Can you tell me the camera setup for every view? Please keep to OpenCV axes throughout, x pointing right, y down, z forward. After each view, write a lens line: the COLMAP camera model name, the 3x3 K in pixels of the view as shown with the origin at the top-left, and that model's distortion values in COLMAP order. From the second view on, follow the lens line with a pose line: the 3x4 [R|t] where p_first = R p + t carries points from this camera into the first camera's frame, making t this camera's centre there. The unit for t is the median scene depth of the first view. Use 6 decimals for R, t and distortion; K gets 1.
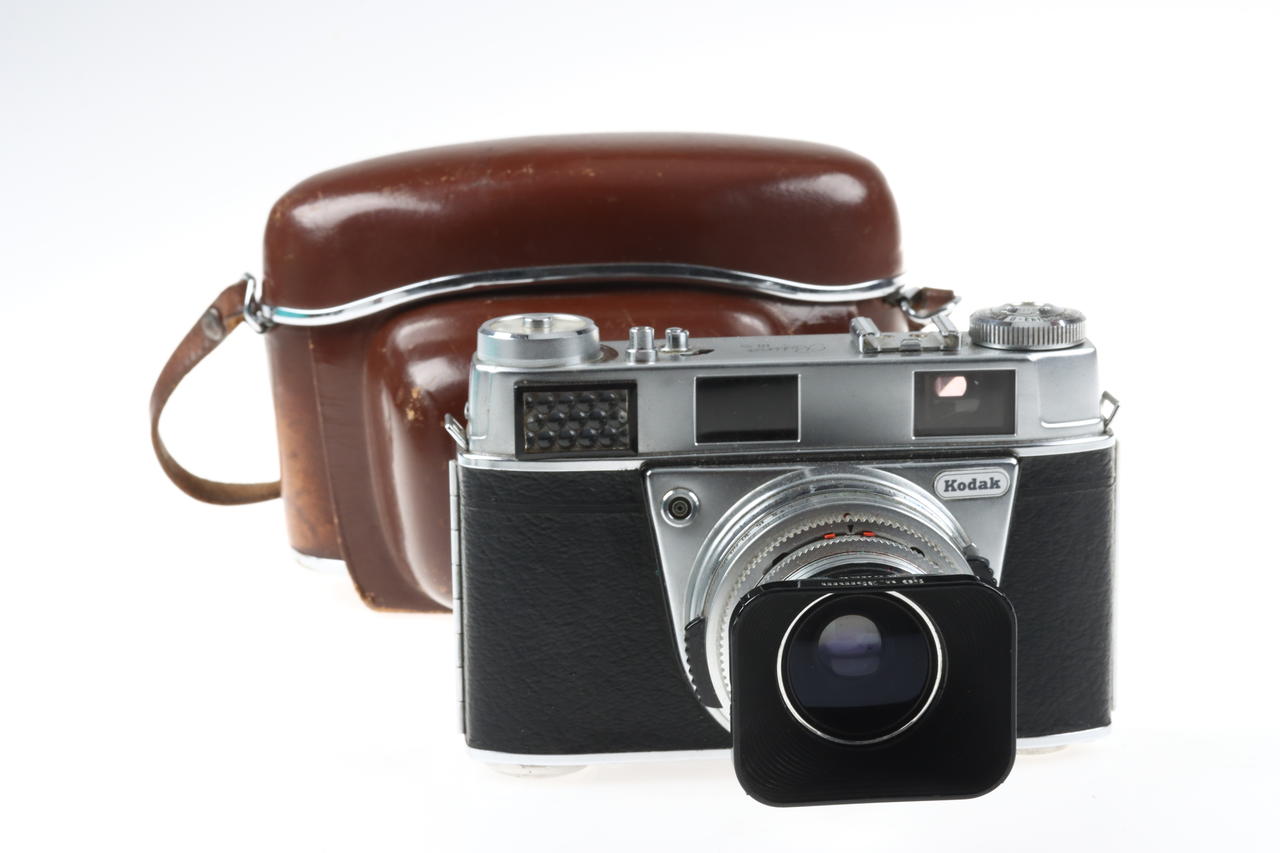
lens RADIAL K [[4154.3, 0, 639.4], [0, 4154.3, 427.9], [0, 0, 1]] dist [0.138190, 0.000000]
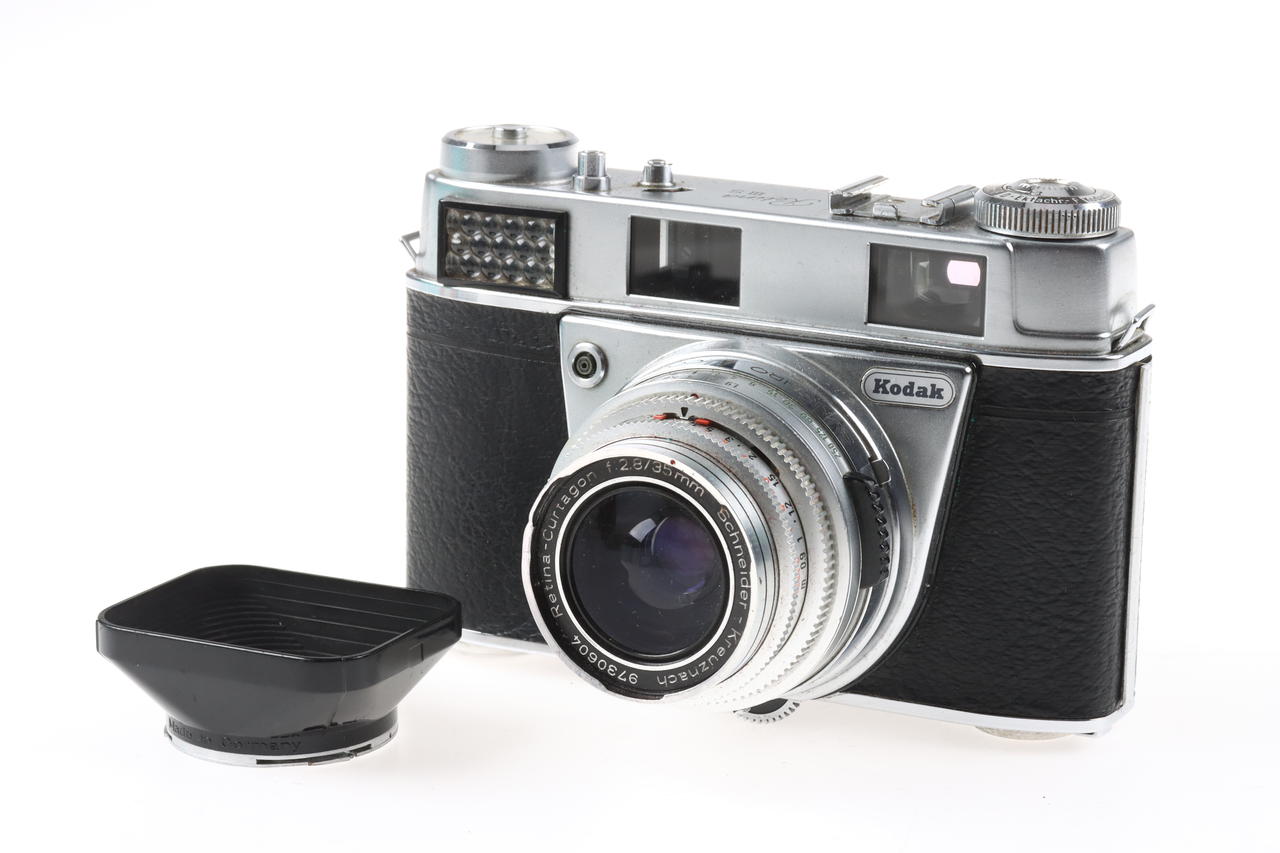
lens RADIAL K [[4154.3, 0, 644.8], [0, 4154.3, 429.4], [0, 0, 1]] dist [0.138190, 0.000000]
pose [[0.847254, 0.148996, -0.509864, 0.451411], [-0.136796, 0.988682, 0.061602, -0.021555], [0.513272, 0.017555, 0.858047, 0.276944]]
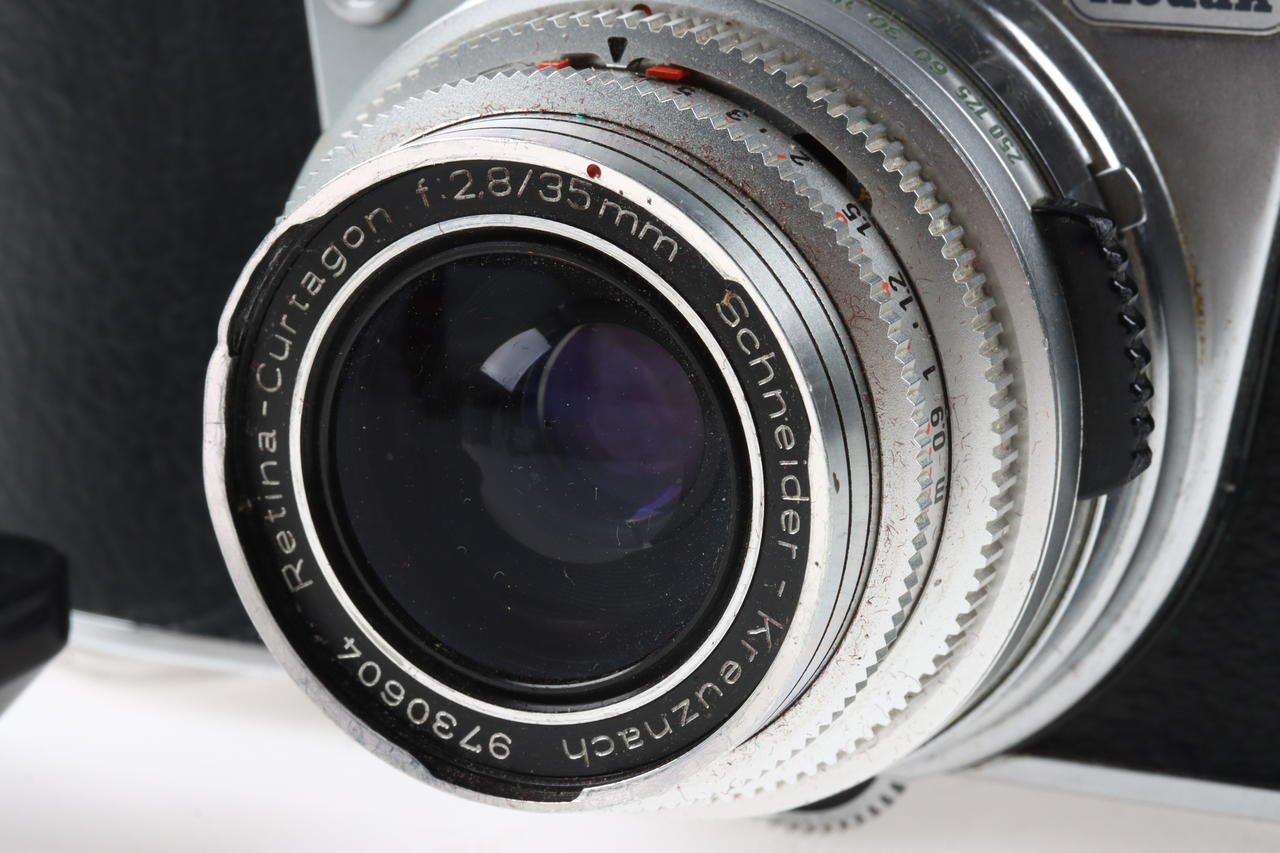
lens RADIAL K [[4154.3, 0, 633.6], [0, 4154.3, 428.3], [0, 0, 1]] dist [0.138190, 0.000000]
pose [[0.868712, 0.138374, -0.475597, 0.200616], [-0.117667, 0.990351, 0.073213, 0.028479], [0.481139, -0.007639, 0.876611, 0.698069]]
